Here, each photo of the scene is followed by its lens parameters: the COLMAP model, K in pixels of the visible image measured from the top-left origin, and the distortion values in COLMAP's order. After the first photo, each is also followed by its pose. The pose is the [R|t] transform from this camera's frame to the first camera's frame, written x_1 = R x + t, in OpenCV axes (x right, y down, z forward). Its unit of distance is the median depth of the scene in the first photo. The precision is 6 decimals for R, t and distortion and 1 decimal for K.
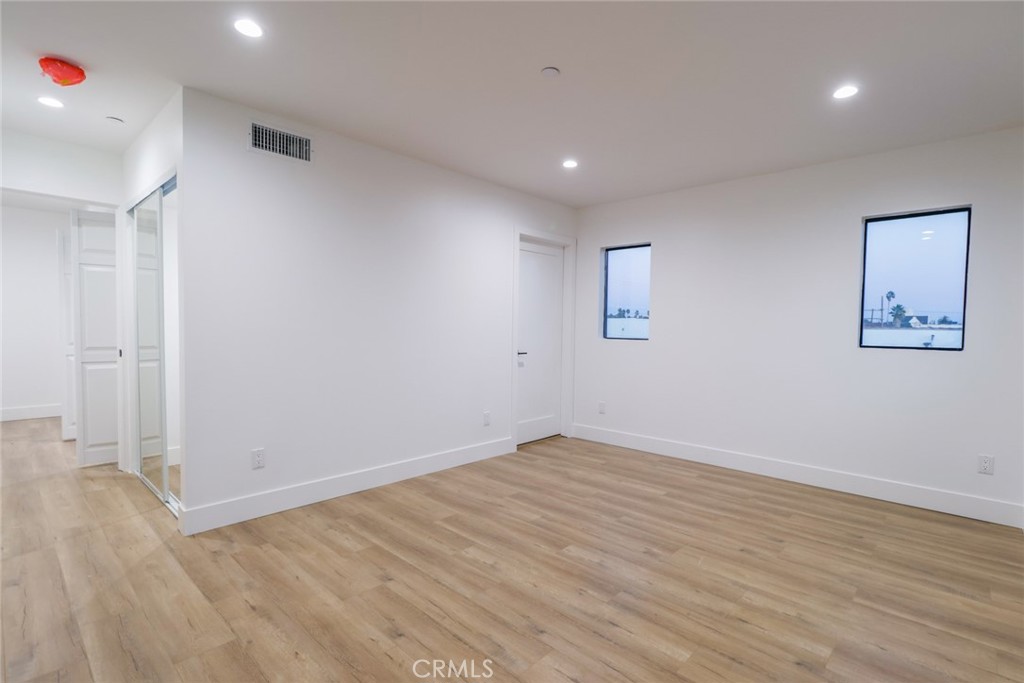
lens RADIAL K [[483.0, 0, 525.3], [0, 483.0, 340.4], [0, 0, 1]] dist [0.005428, -0.000726]
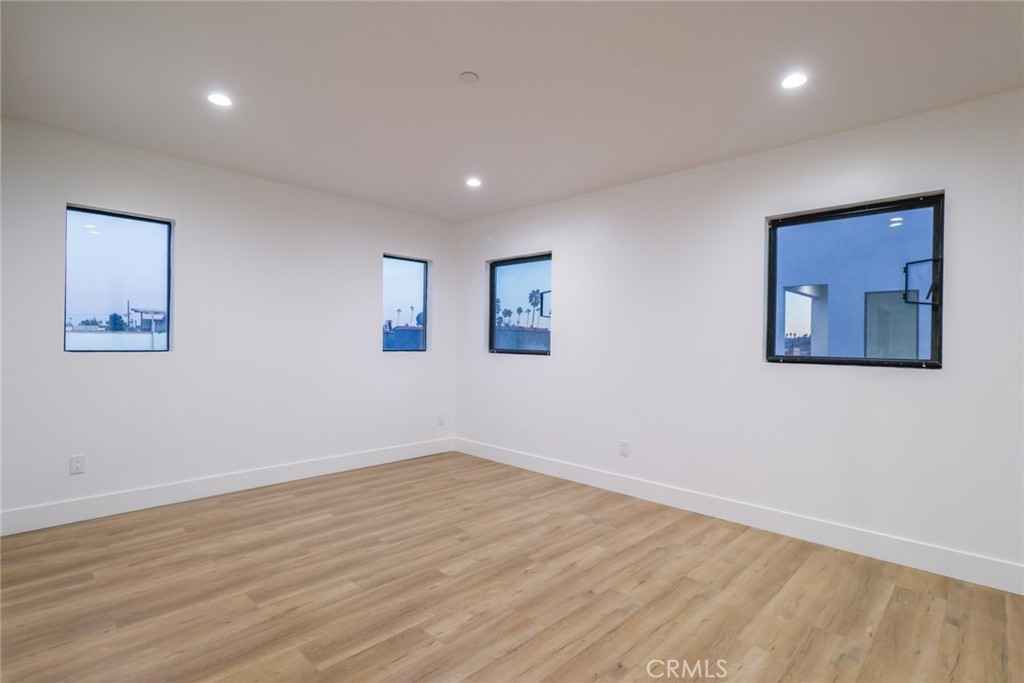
lens RADIAL K [[483.0, 0, 525.8], [0, 483.0, 340.6], [0, 0, 1]] dist [0.005428, -0.000726]
pose [[0.031281, -0.010535, 0.999455, -0.724300], [0.012983, 0.999864, 0.010133, -0.026218], [-0.999426, 0.012659, 0.031413, 0.687098]]
